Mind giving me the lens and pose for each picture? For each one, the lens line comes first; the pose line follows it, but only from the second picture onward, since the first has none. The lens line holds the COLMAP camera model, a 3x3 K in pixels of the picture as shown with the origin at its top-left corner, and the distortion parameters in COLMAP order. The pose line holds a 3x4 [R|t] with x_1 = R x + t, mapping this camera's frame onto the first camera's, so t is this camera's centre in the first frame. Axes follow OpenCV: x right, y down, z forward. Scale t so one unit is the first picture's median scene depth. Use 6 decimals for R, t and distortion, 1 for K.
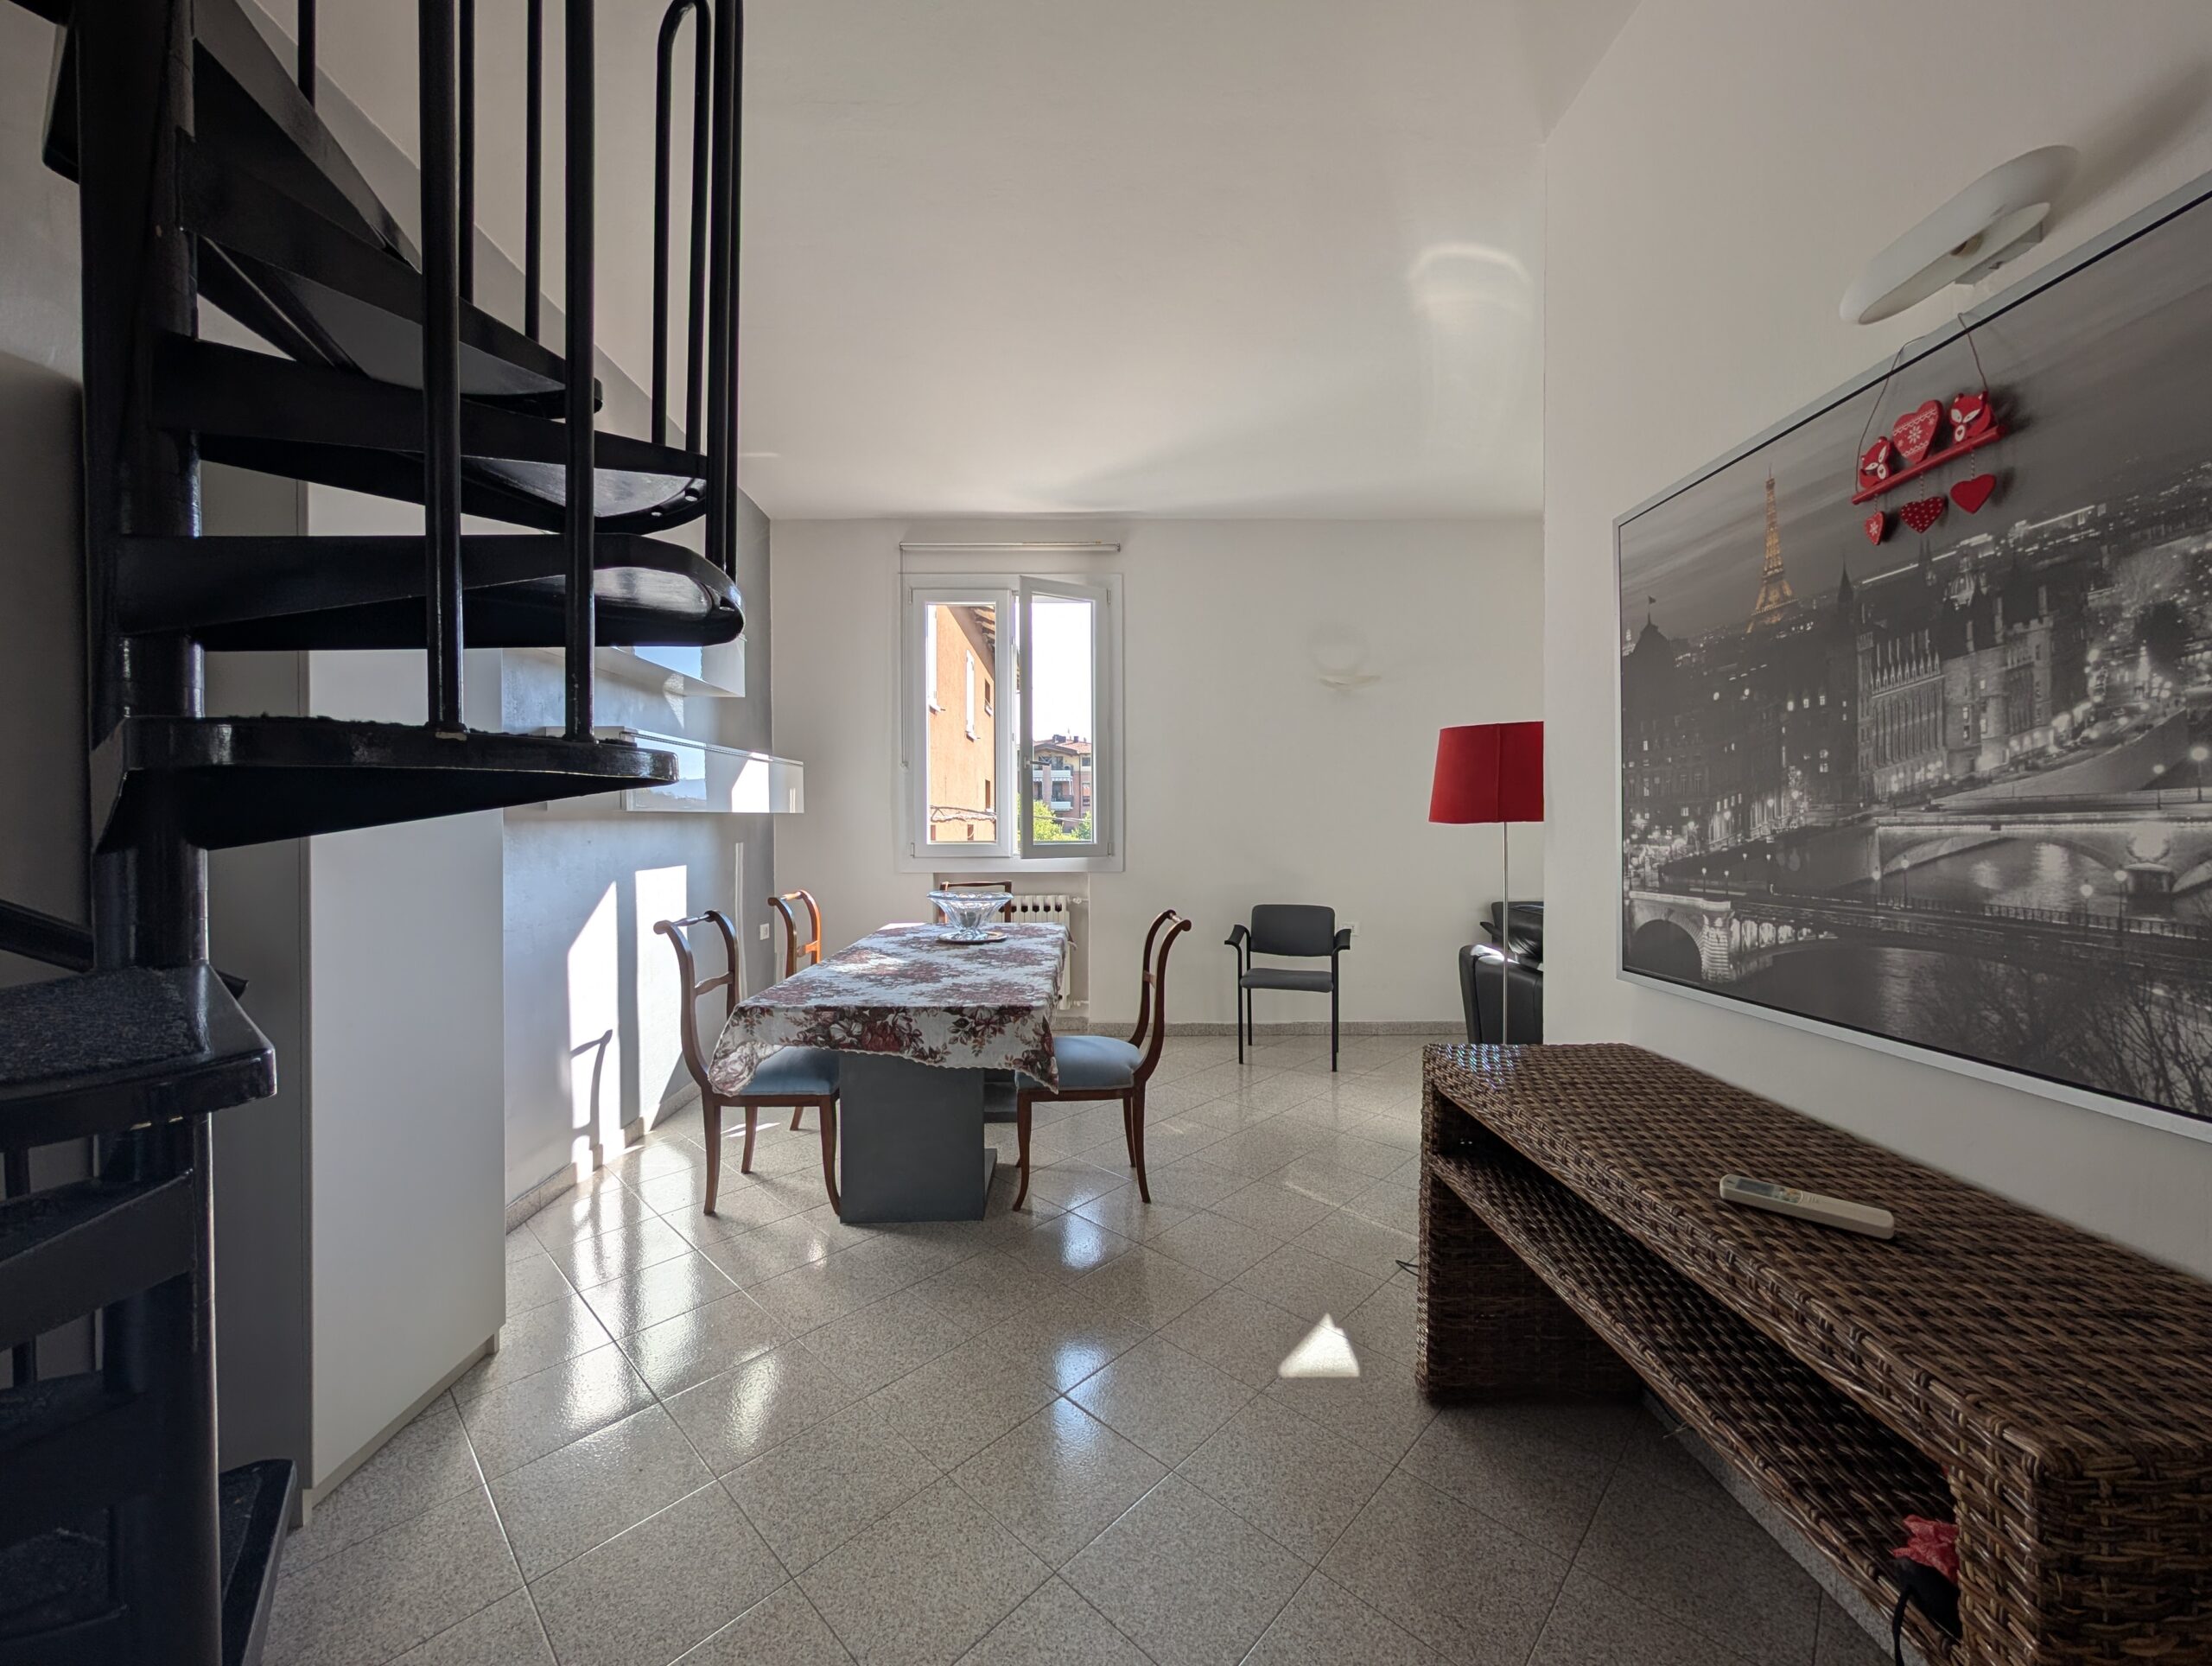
lens RADIAL K [[840.1, 0, 1106.0], [0, 840.1, 833.0], [0, 0, 1]] dist [-0.000538, 0.000037]
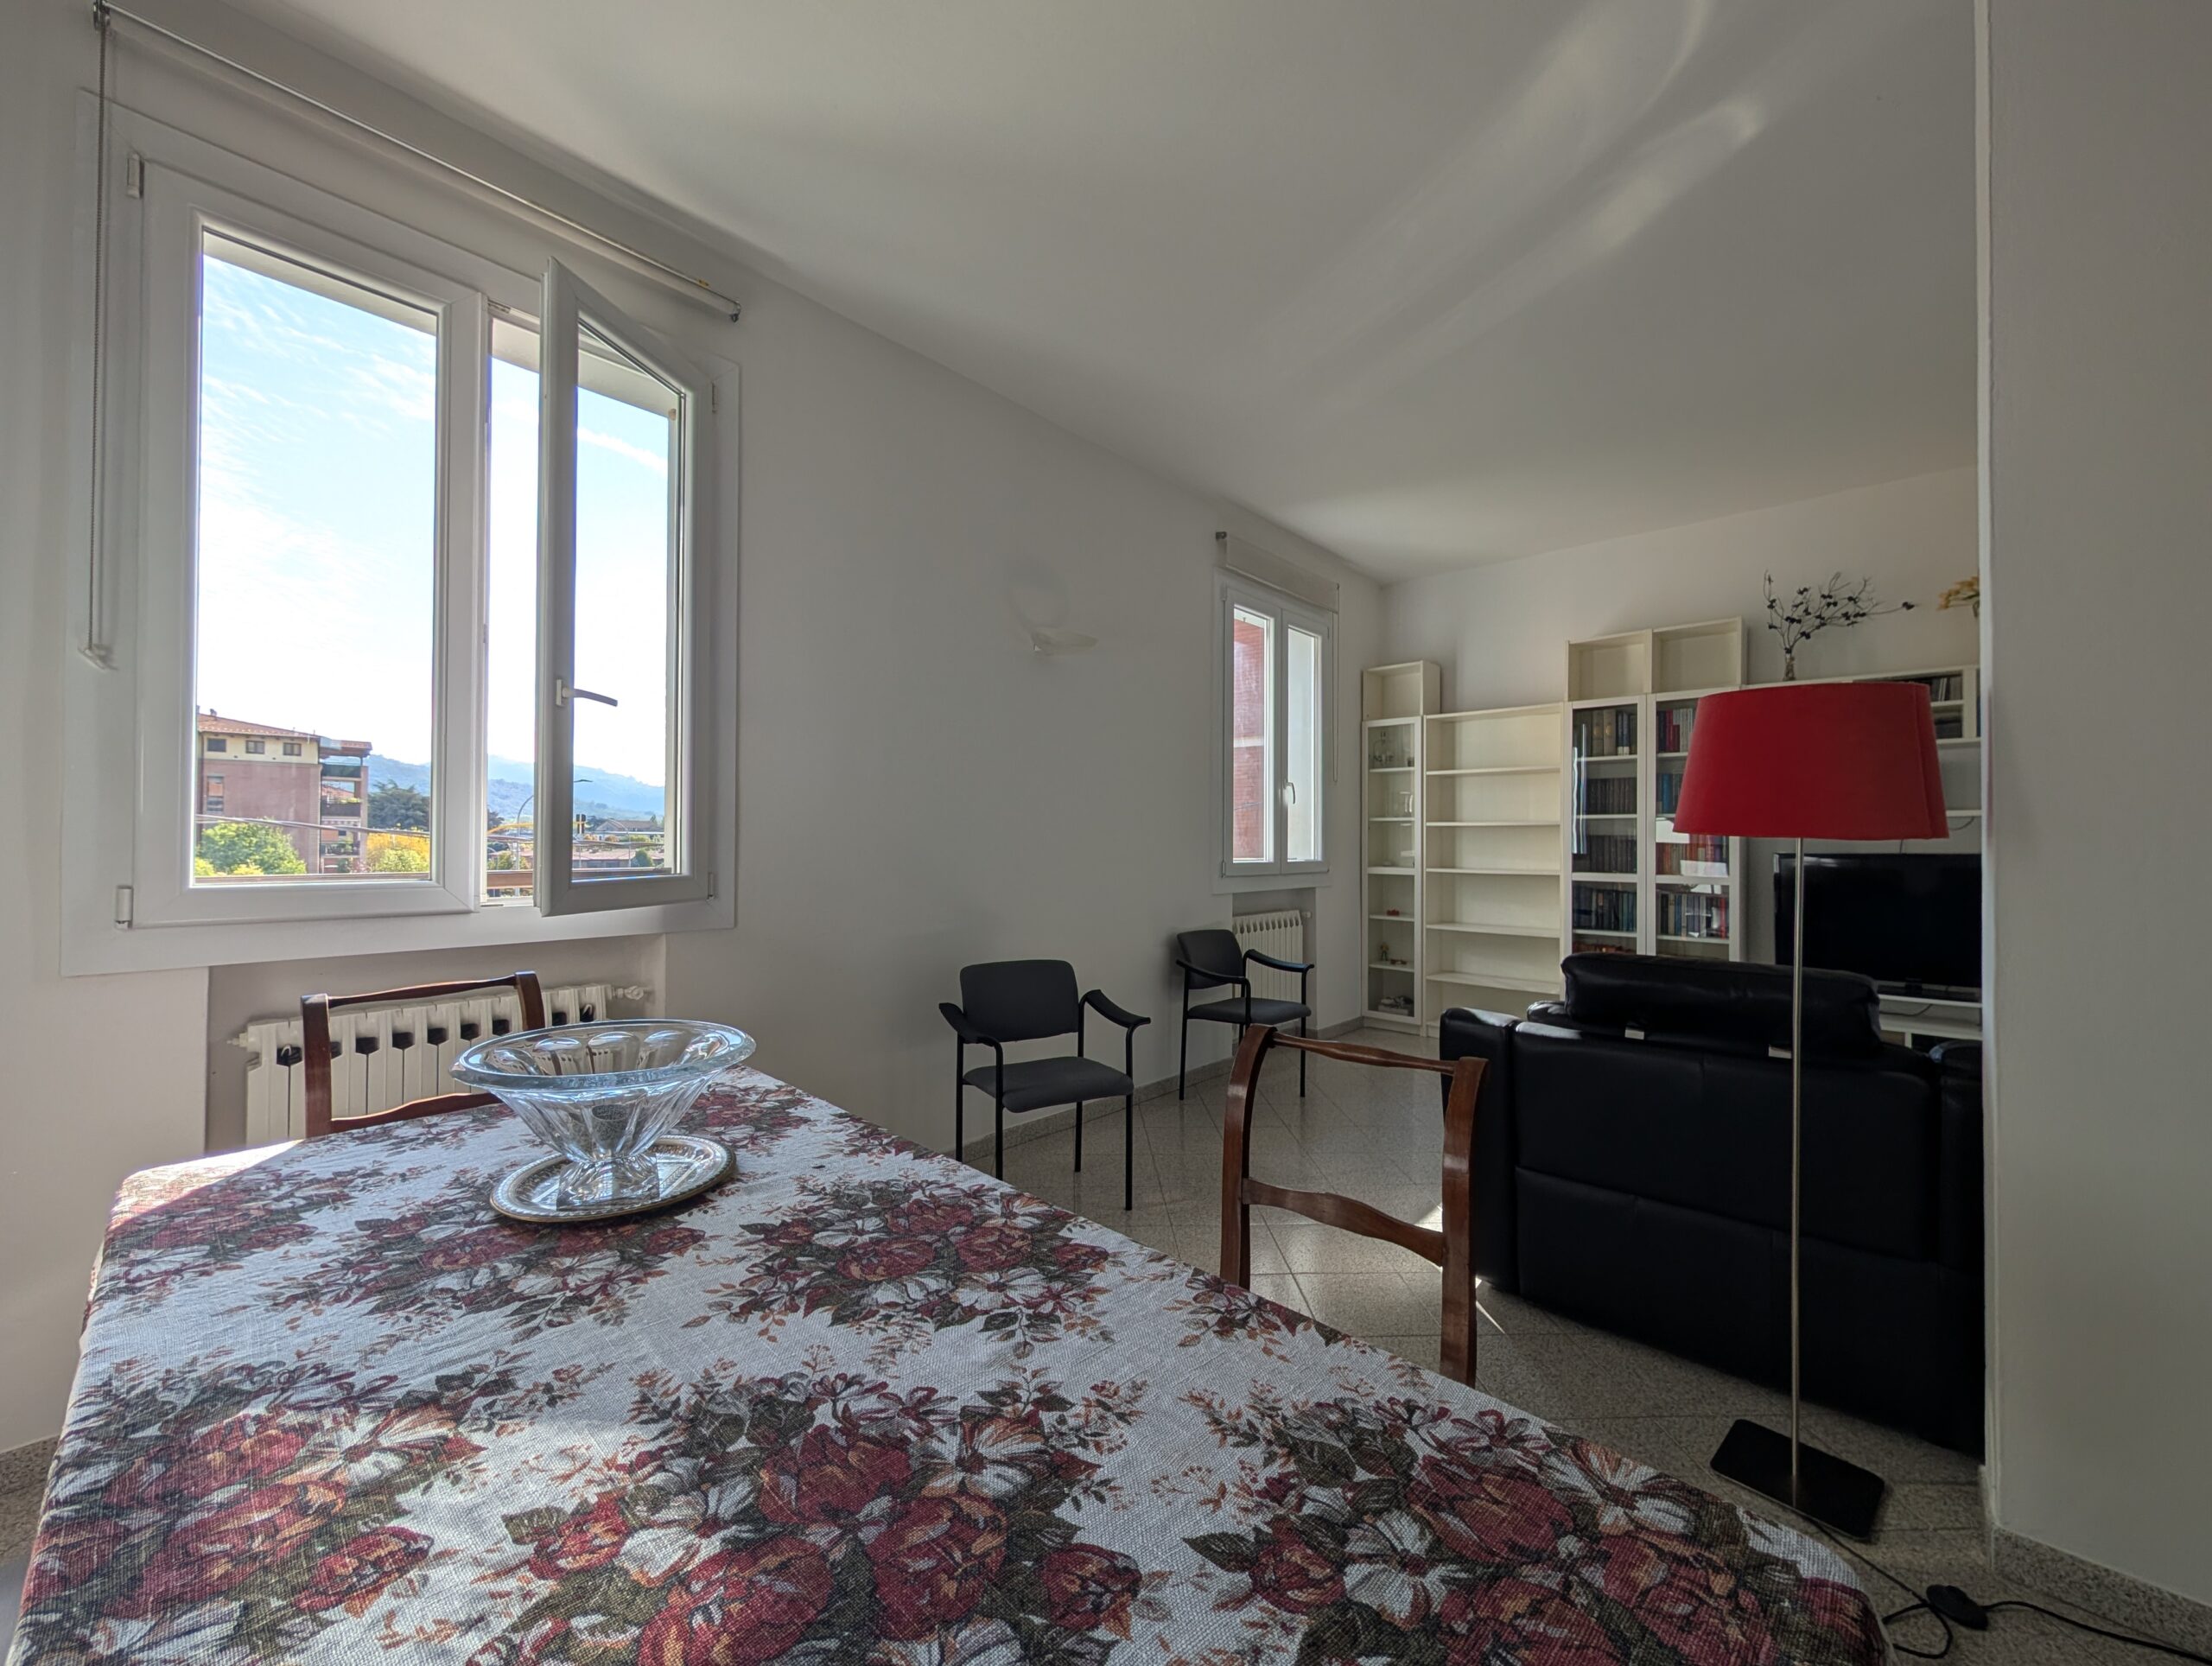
lens RADIAL K [[840.1, 0, 1106.0], [0, 840.1, 833.0], [0, 0, 1]] dist [-0.000538, 0.000037]
pose [[0.701262, 0.010799, 0.712821, -0.195858], [0.001539, 0.999860, -0.016662, -0.004292], [-0.712902, 0.012781, 0.701148, 0.471577]]
